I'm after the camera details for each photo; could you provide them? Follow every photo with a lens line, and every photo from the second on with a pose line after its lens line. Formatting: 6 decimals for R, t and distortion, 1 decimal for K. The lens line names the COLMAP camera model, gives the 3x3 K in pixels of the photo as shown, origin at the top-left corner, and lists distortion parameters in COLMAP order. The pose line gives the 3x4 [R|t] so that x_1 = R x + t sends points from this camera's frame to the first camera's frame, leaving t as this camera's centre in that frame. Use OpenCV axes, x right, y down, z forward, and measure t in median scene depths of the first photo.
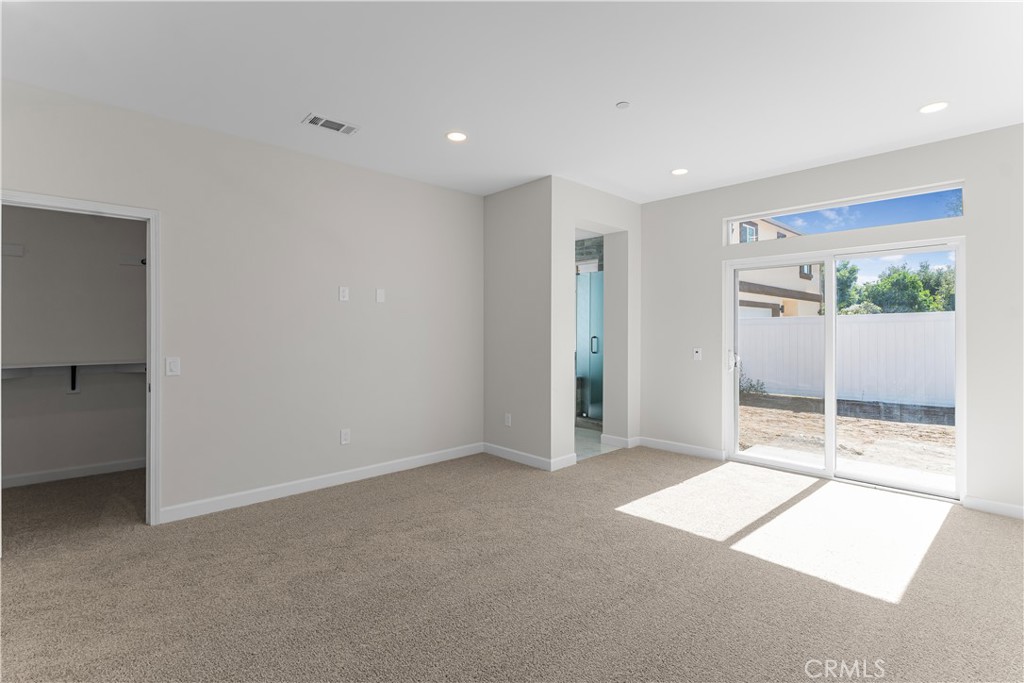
lens RADIAL K [[481.3, 0, 514.6], [0, 481.3, 328.3], [0, 0, 1]] dist [-0.002390, -0.000273]
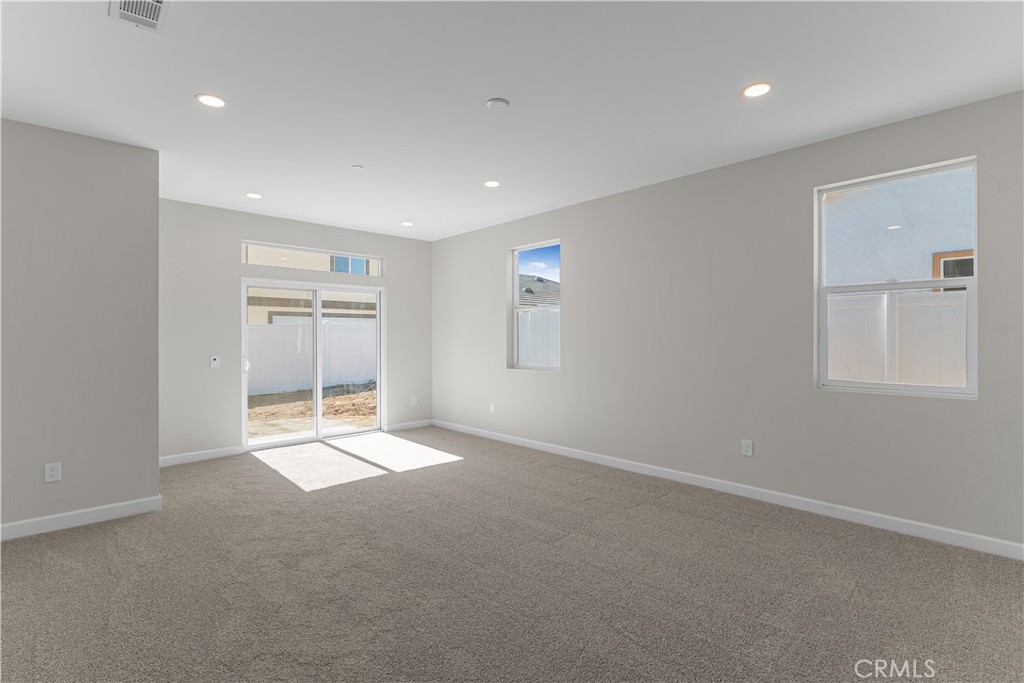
lens RADIAL K [[479.2, 0, 512.0], [0, 479.2, 341.5], [0, 0, 1]] dist [0.000297, 0.000076]
pose [[-0.008609, -0.002239, 0.999960, -0.904487], [-0.004143, 0.999989, 0.002203, 0.006524], [-0.999954, -0.004124, -0.008618, 0.484076]]
